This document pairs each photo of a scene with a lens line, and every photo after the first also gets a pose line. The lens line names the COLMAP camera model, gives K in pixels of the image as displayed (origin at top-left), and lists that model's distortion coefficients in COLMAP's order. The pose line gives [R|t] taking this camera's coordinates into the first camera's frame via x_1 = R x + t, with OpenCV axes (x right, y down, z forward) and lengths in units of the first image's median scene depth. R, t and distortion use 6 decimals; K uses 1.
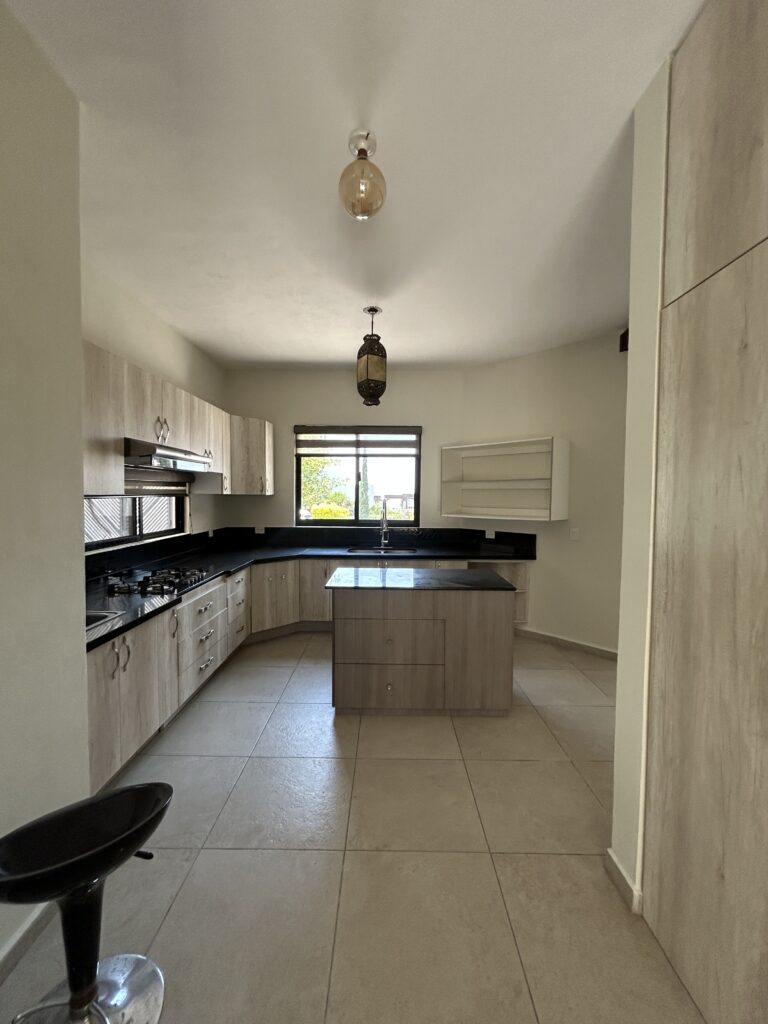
lens RADIAL K [[409.8, 0, 384.0], [0, 409.8, 512.0], [0, 0, 1]] dist [0.000431, 0.000115]
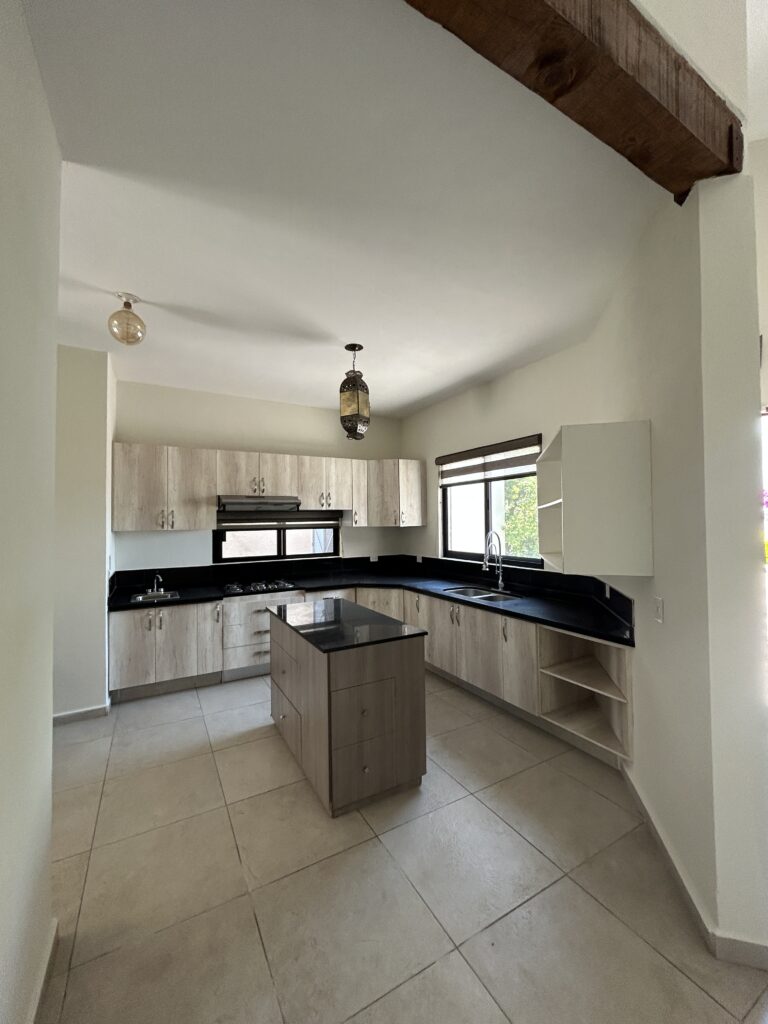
lens RADIAL K [[409.5, 0, 384.0], [0, 409.5, 512.0], [0, 0, 1]] dist [-0.007534, 0.000359]
pose [[0.498006, -0.034534, -0.866486, 0.664105], [-0.020720, 0.998448, -0.051702, -0.024099], [0.866926, 0.043702, 0.496517, 0.440113]]
